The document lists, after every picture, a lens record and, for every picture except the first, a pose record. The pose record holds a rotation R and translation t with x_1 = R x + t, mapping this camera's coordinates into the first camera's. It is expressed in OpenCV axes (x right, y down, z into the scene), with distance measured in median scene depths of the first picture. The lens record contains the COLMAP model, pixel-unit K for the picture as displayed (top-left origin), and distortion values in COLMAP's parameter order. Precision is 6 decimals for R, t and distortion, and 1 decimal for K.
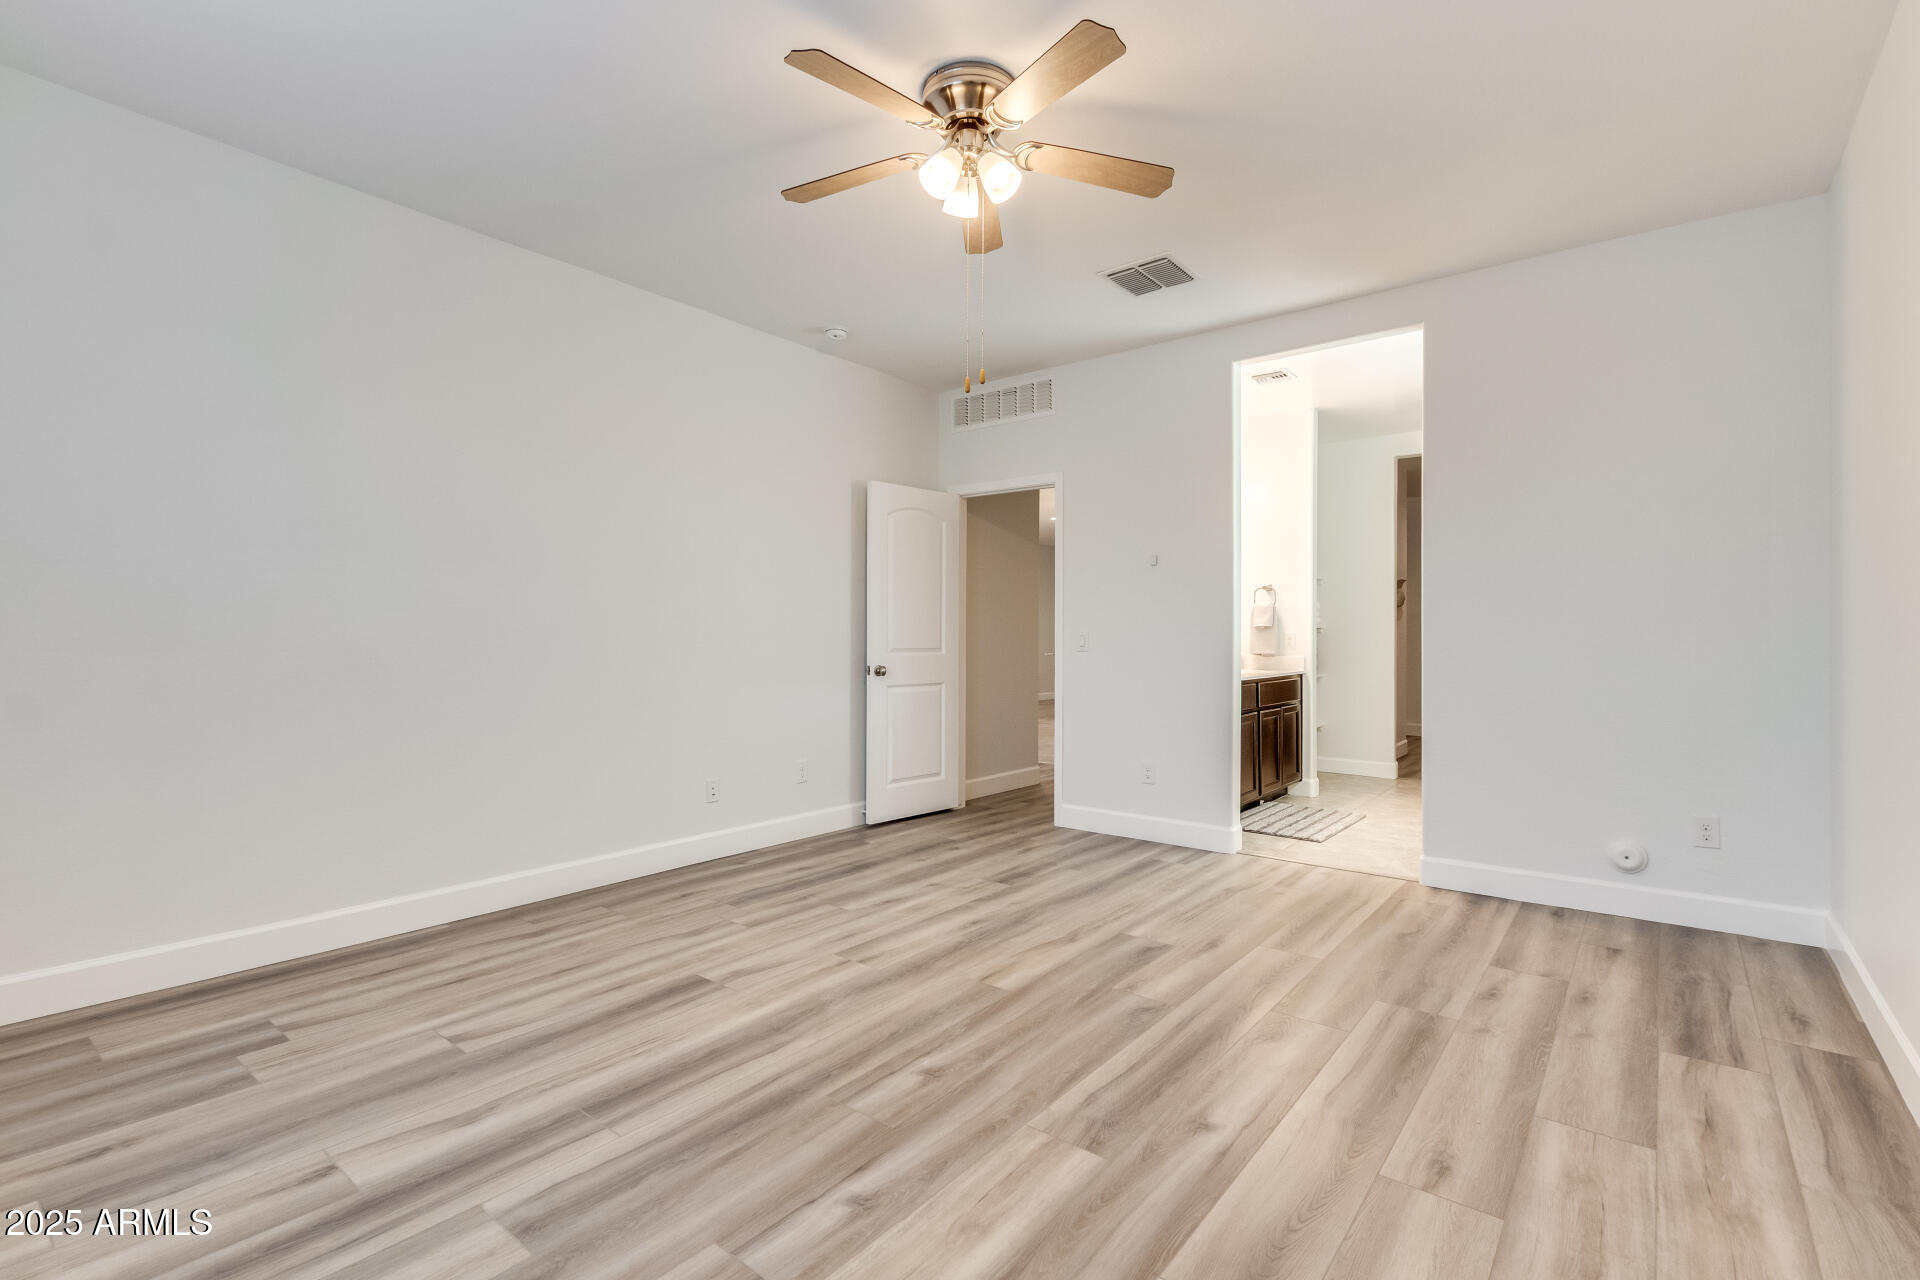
lens RADIAL K [[905.9, 0, 958.9], [0, 905.9, 635.2], [0, 0, 1]] dist [-0.002313, -0.000043]
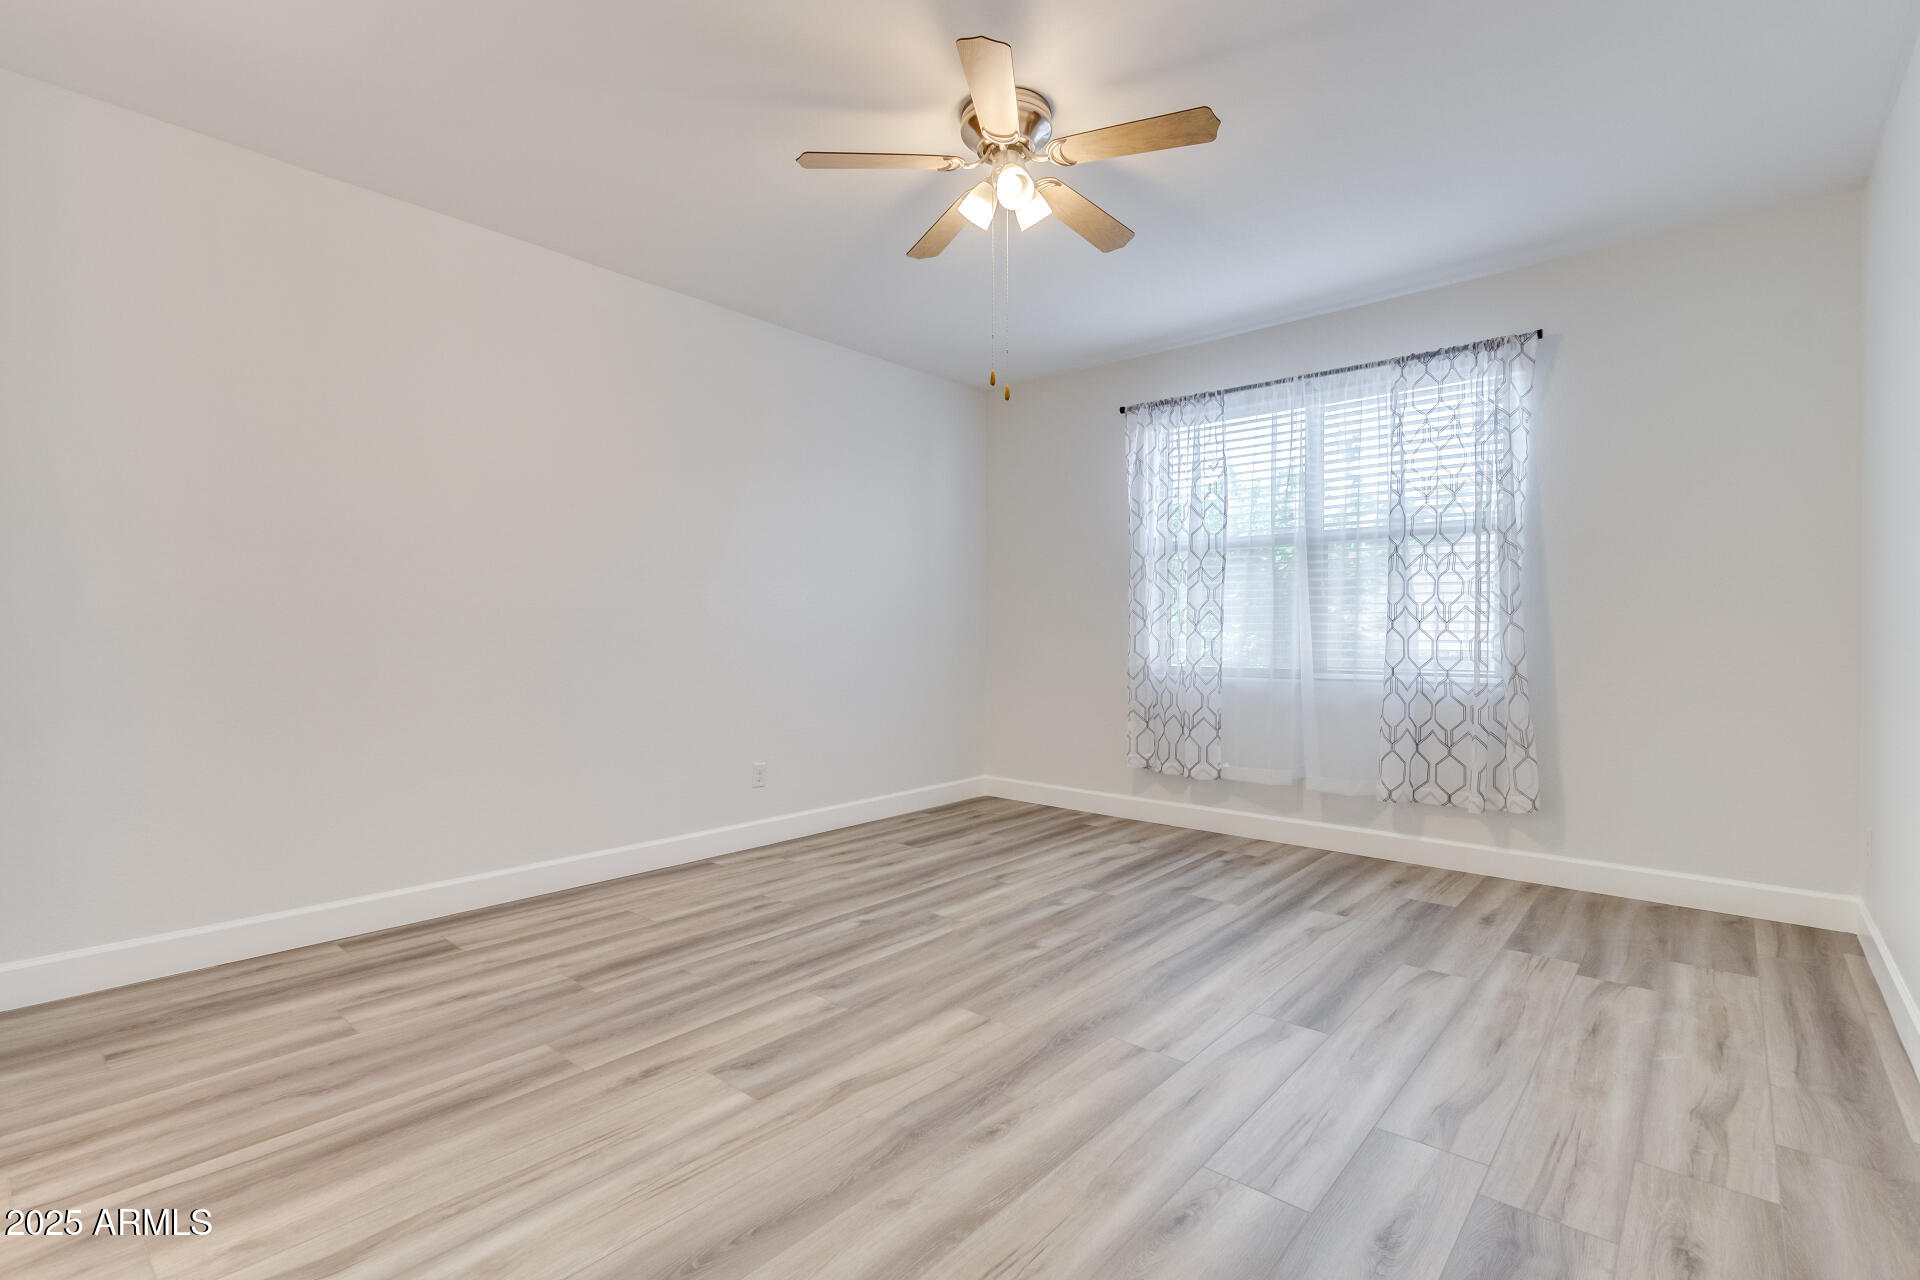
lens RADIAL K [[905.9, 0, 960.6], [0, 905.9, 640.3], [0, 0, 1]] dist [-0.002313, -0.000043]
pose [[-0.999100, -0.005450, 0.042072, 0.017291], [-0.005343, 0.999982, 0.002653, 0.009573], [-0.042086, 0.002426, -0.999111, 1.924722]]
